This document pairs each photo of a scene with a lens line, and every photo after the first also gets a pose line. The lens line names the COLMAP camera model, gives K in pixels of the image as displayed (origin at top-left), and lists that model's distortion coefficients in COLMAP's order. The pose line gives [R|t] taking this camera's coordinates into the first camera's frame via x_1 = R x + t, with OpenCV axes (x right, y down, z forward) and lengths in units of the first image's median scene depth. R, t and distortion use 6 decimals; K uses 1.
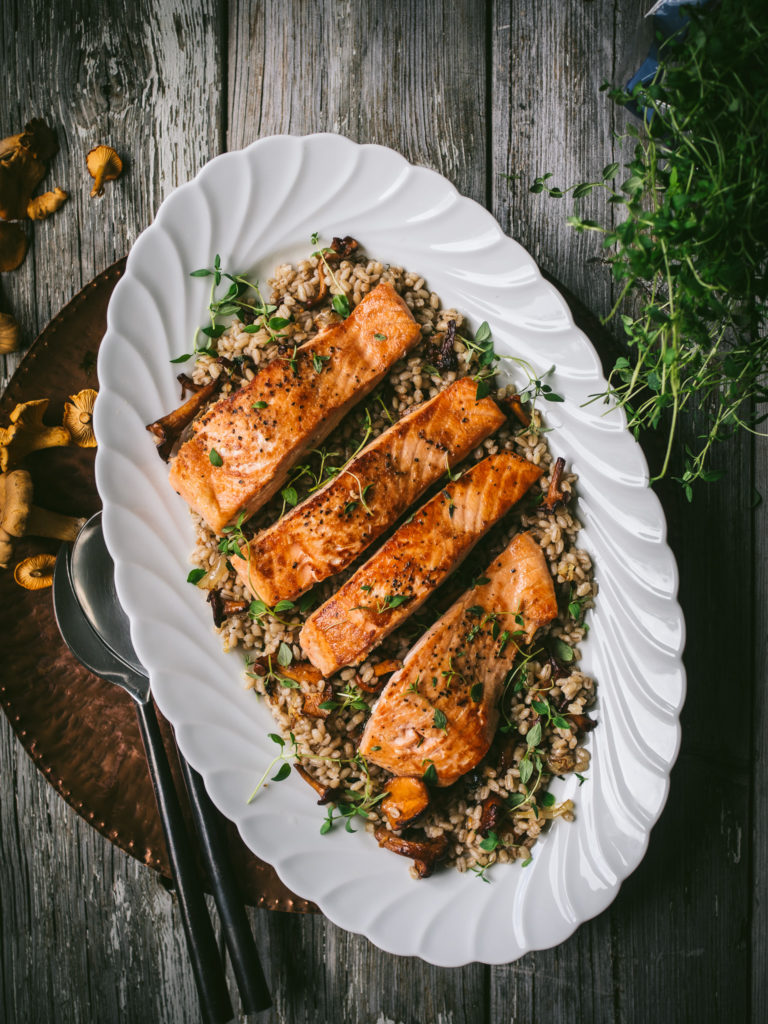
lens RADIAL K [[1531.6, 0, 384.0], [0, 1531.6, 512.0], [0, 0, 1]] dist [-0.201487, 2.150663]
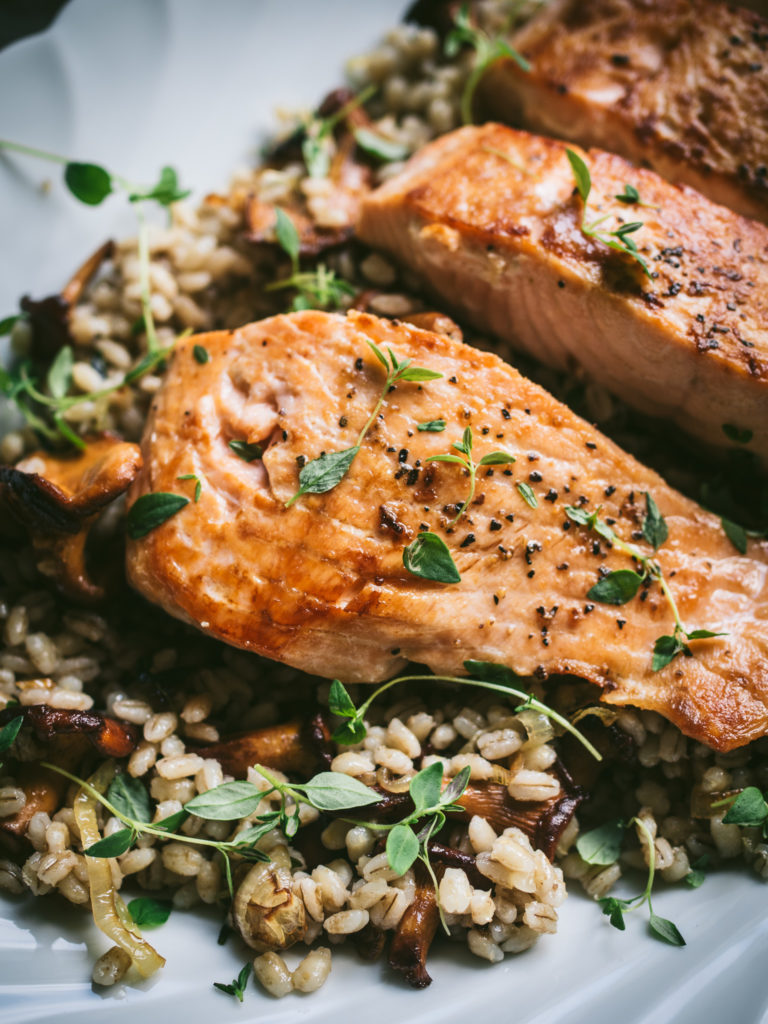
lens RADIAL K [[1531.6, 0, 384.0], [0, 1531.6, 512.0], [0, 0, 1]] dist [-0.201487, 2.150663]
pose [[0.259651, 0.867358, -0.424584, 0.187527], [-0.965674, 0.236597, -0.107219, 0.159235], [0.007459, 0.437849, 0.899017, 0.691360]]
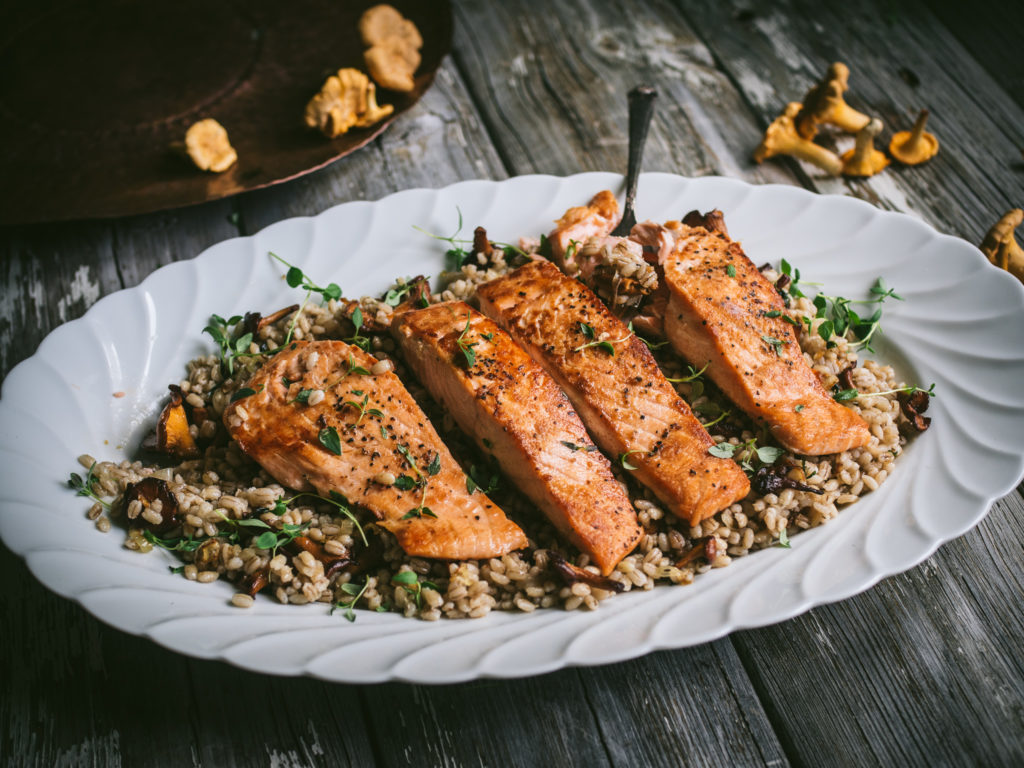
lens RADIAL K [[1531.6, 0, 512.0], [0, 1531.6, 384.0], [0, 0, 1]] dist [-0.201487, 2.150663]
pose [[-0.160555, 0.705689, -0.690091, 0.551115], [-0.986825, -0.100626, 0.126692, -0.065759], [0.019964, 0.701340, 0.712547, 0.429829]]
